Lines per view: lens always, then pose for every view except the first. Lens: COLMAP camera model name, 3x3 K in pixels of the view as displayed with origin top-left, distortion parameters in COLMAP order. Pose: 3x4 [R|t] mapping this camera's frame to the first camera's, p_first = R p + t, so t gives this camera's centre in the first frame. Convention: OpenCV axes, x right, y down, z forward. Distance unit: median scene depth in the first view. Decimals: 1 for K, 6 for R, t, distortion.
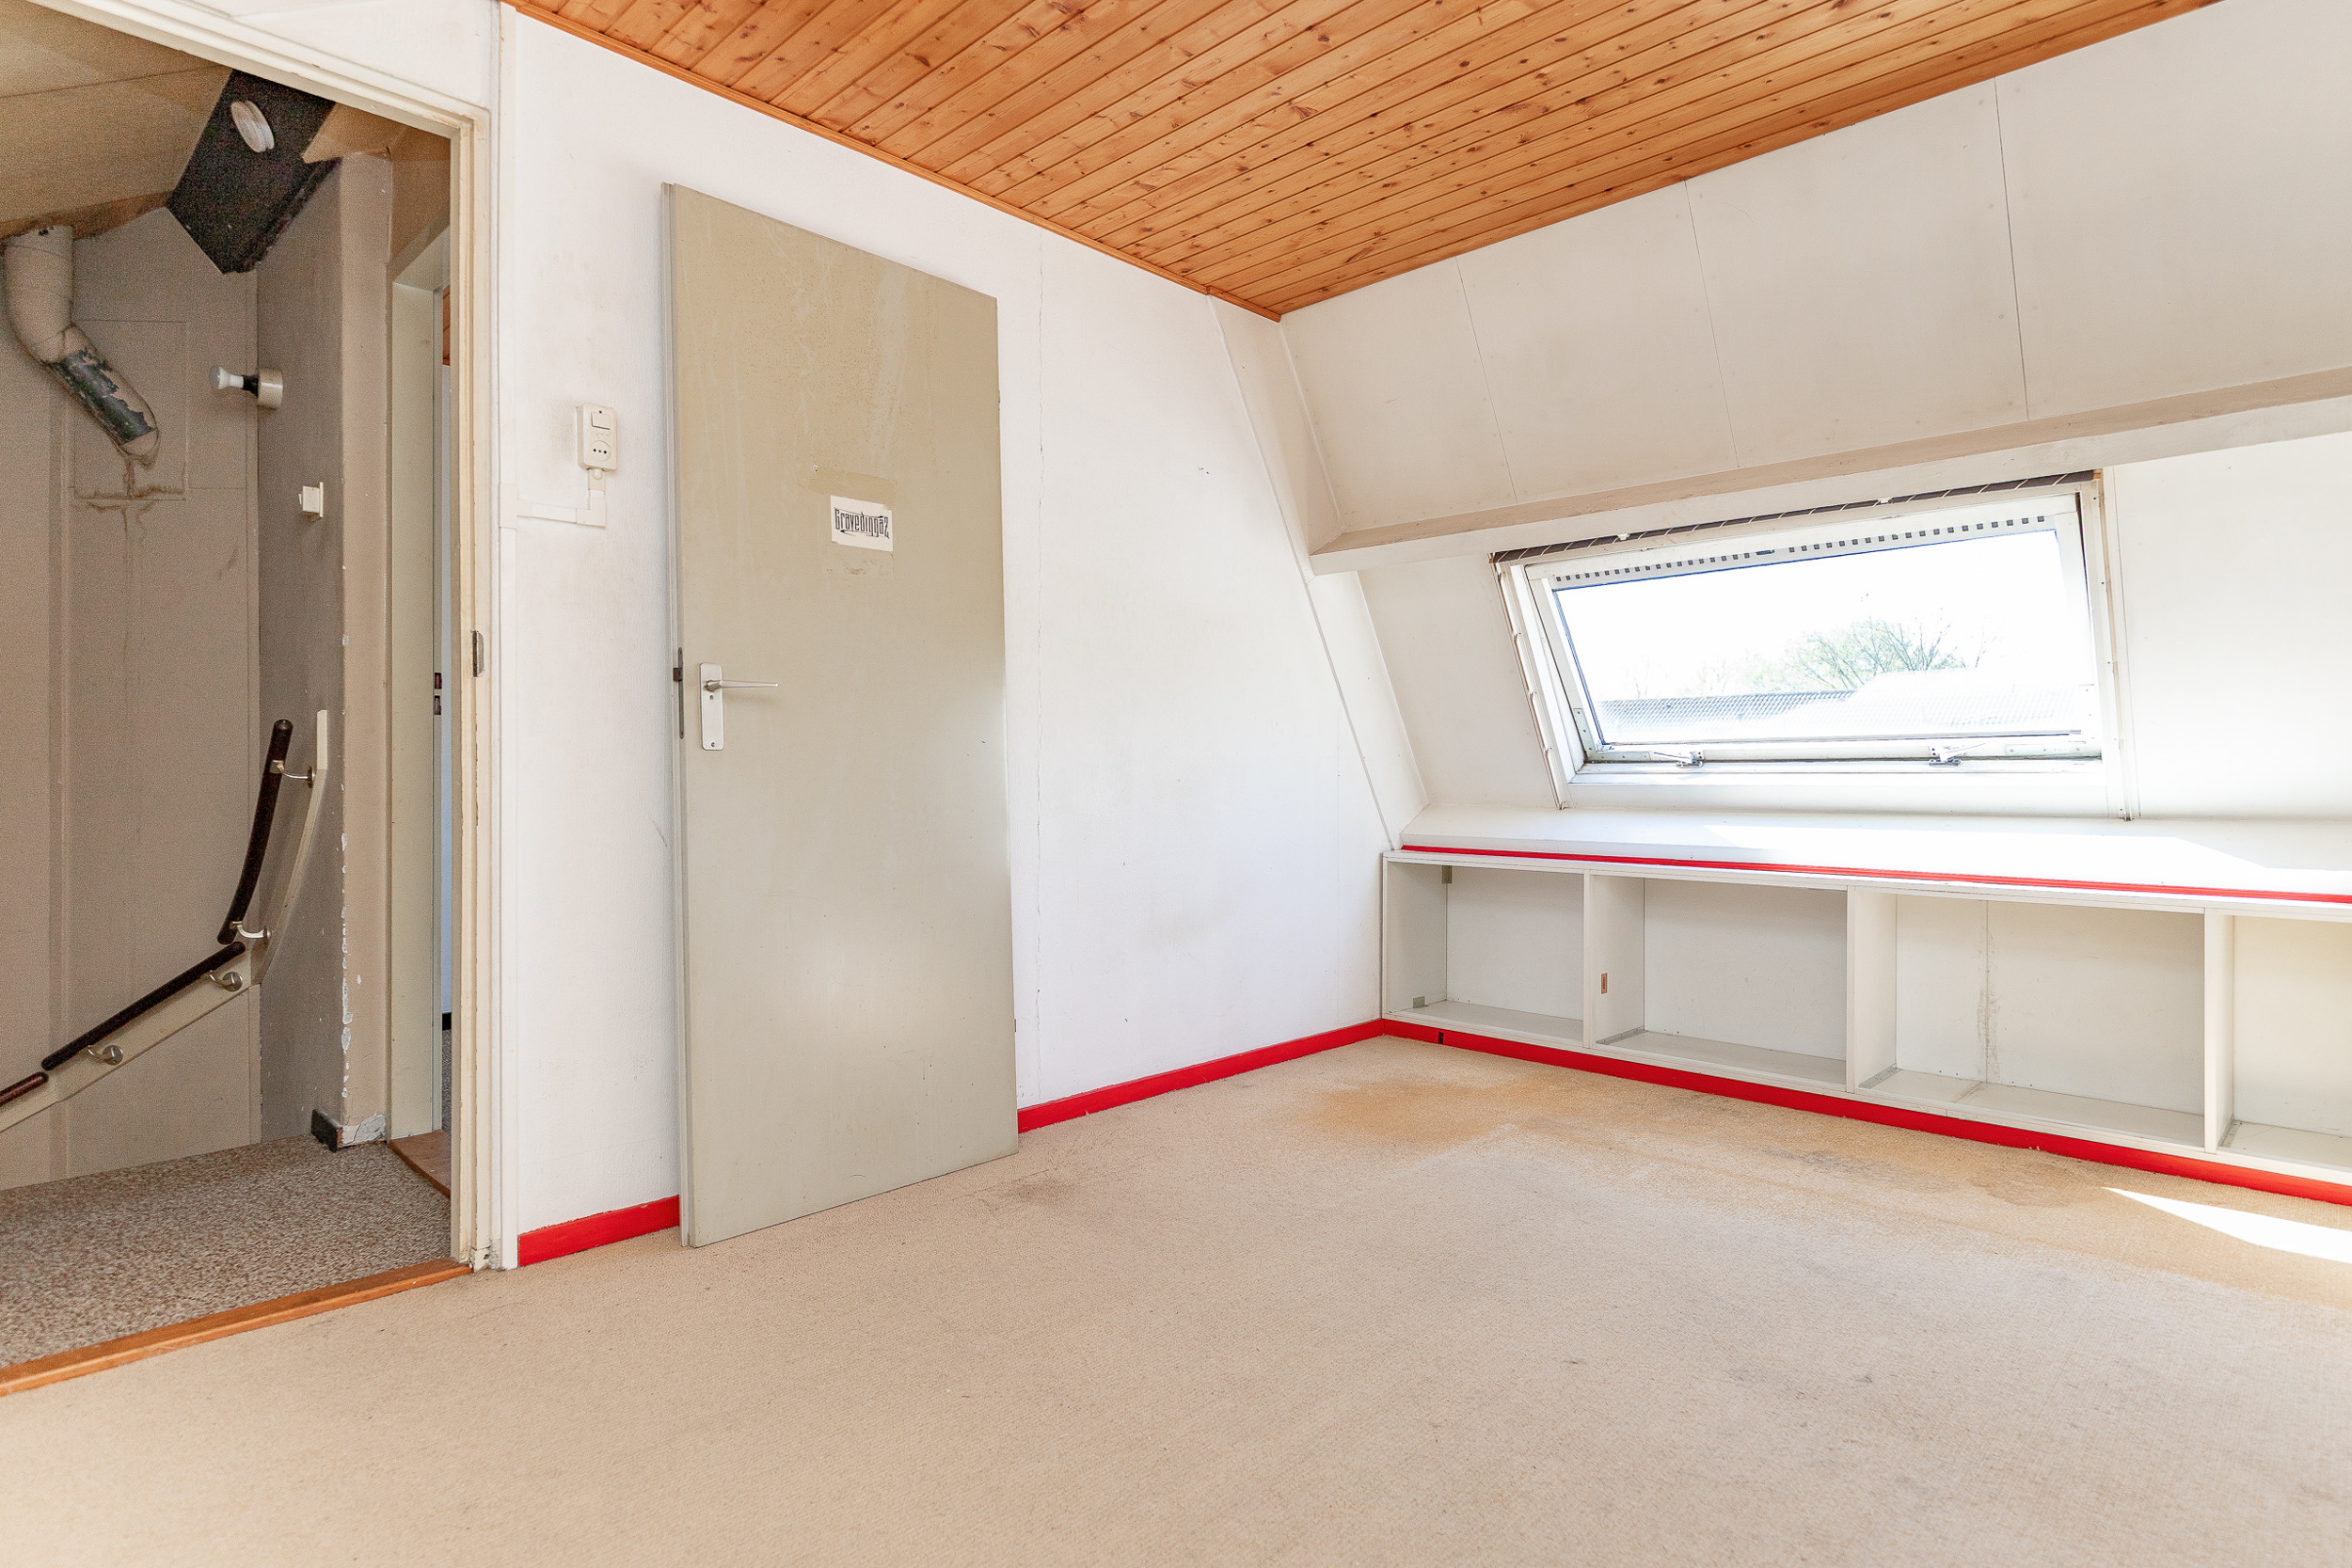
lens RADIAL K [[1227.4, 0, 1170.2], [0, 1227.4, 780.7], [0, 0, 1]] dist [0.000106, 0.000326]
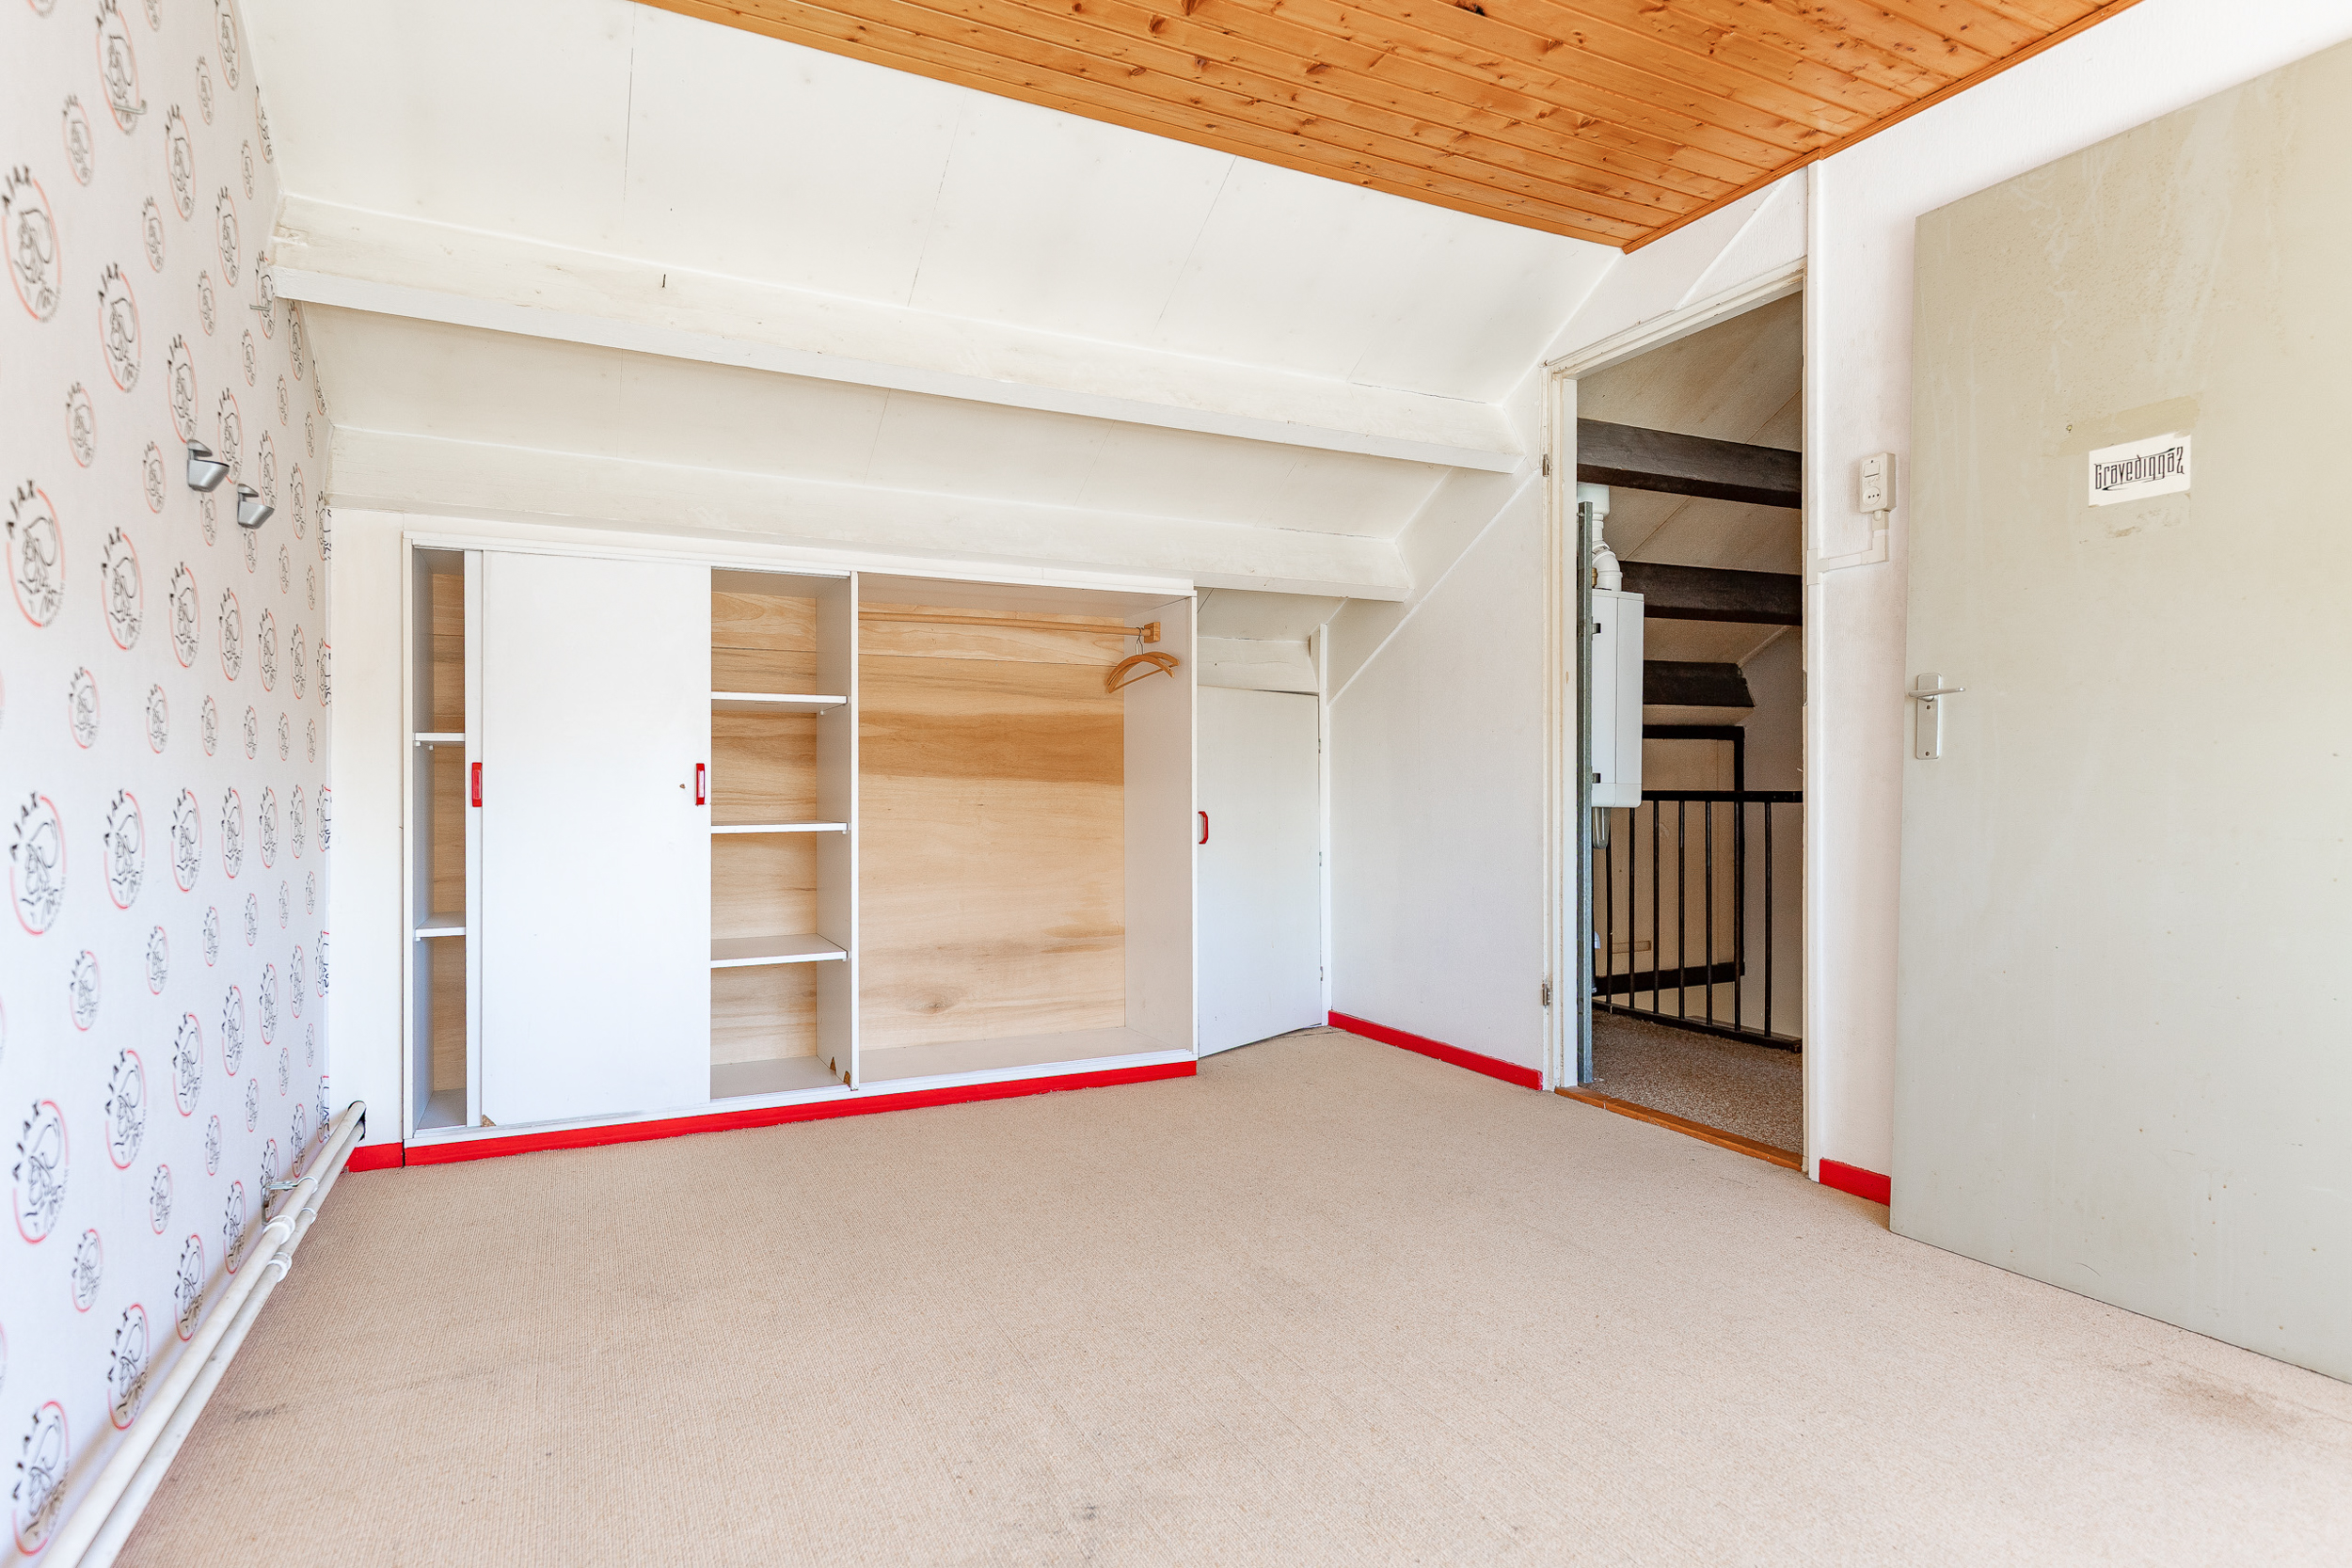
lens RADIAL K [[1227.4, 0, 1170.2], [0, 1227.4, 780.7], [0, 0, 1]] dist [0.000106, 0.000326]
pose [[-0.337800, 0.003107, -0.941213, 0.741497], [0.001234, 0.999995, 0.002858, -0.010068], [0.941217, -0.000196, -0.337803, 0.701999]]
